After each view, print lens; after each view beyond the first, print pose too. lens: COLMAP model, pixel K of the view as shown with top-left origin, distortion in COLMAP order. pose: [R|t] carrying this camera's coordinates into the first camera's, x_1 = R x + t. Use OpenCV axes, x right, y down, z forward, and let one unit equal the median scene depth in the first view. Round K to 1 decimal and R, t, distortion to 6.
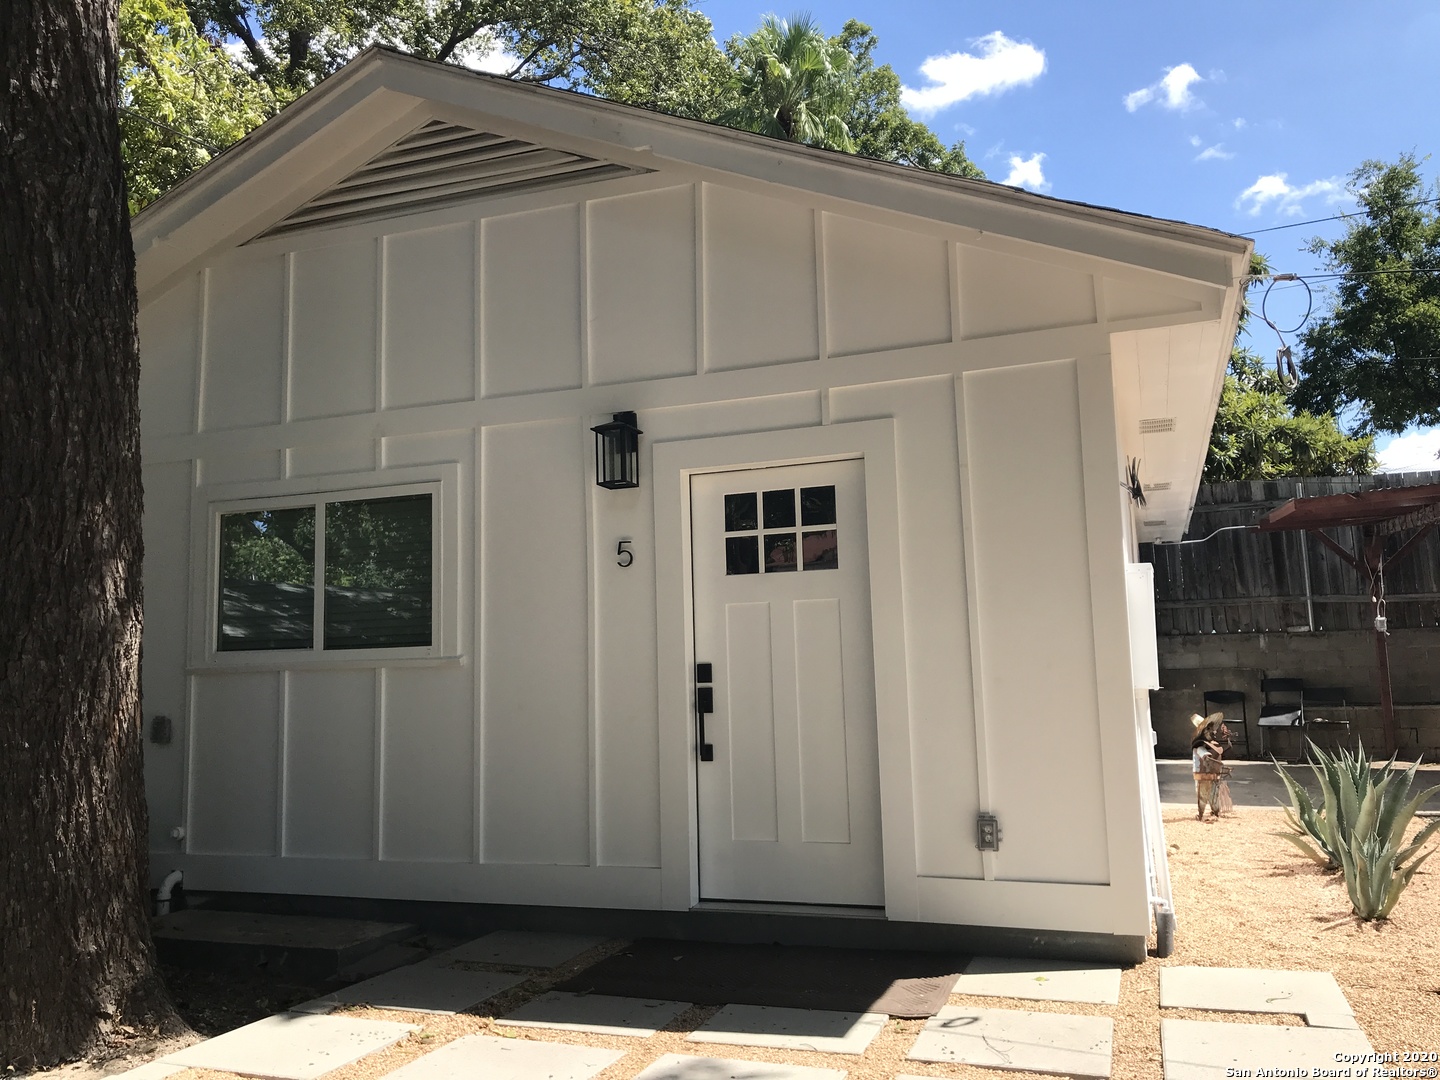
lens RADIAL K [[1182.6, 0, 710.2], [0, 1182.6, 529.7], [0, 0, 1]] dist [0.017661, 0.003313]
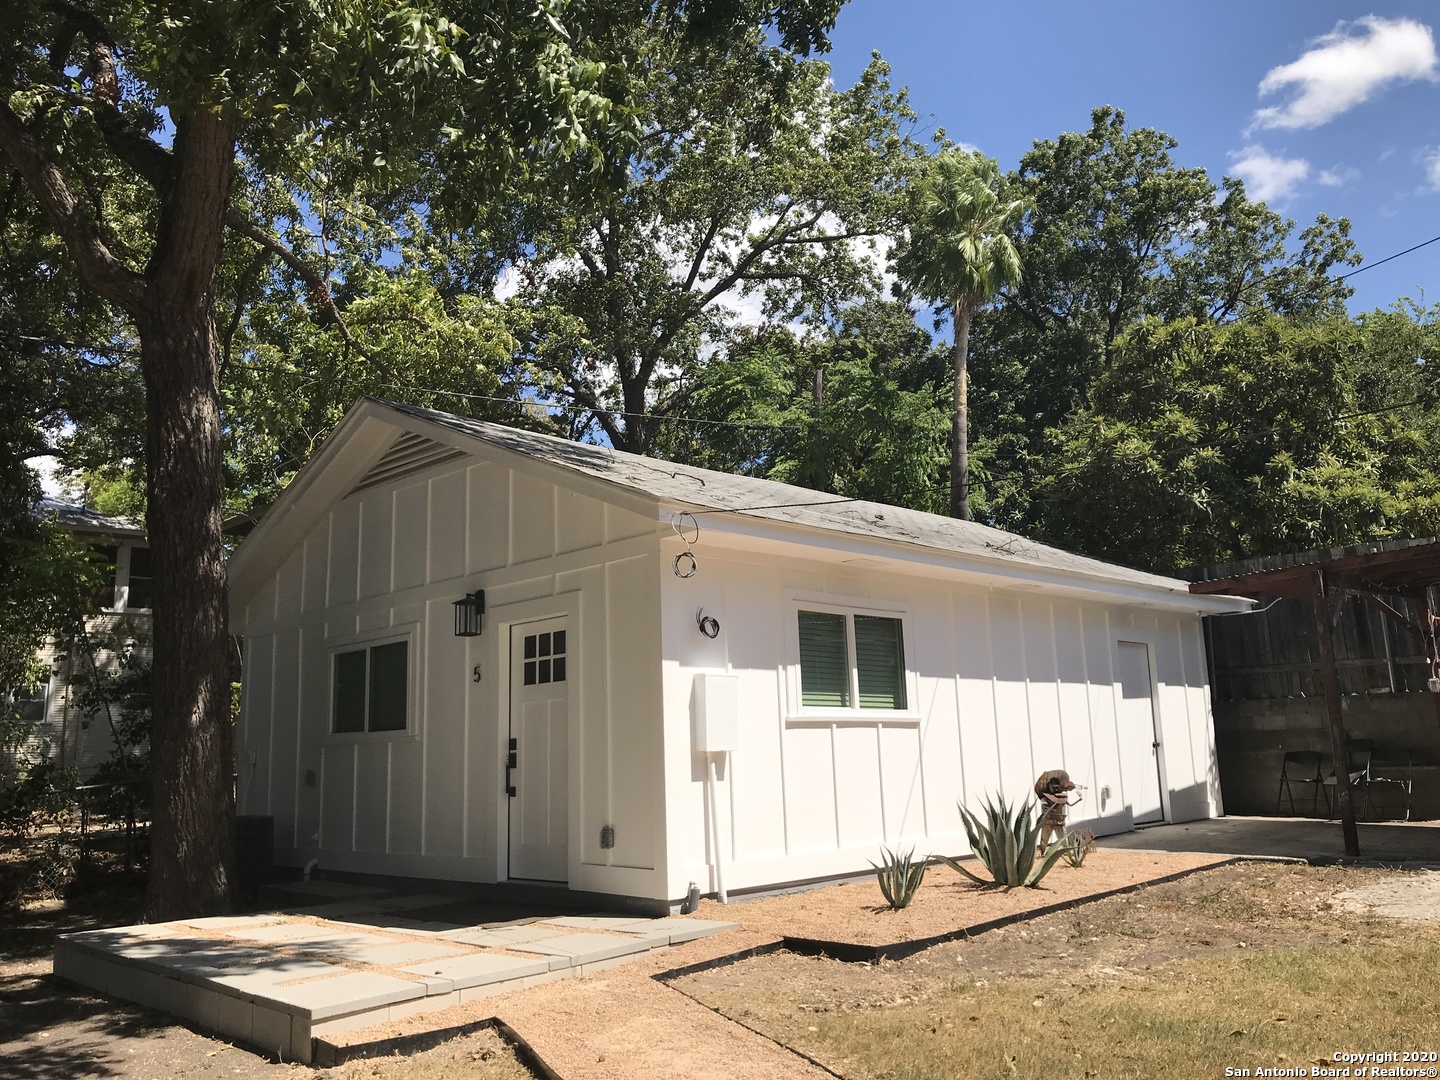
lens RADIAL K [[1182.6, 0, 710.2], [0, 1182.6, 529.7], [0, 0, 1]] dist [0.017661, 0.003313]
pose [[0.907939, -0.083290, -0.410743, 0.936223], [0.061740, 0.995942, -0.065480, -0.053900], [0.414530, 0.034092, 0.909397, -0.419752]]
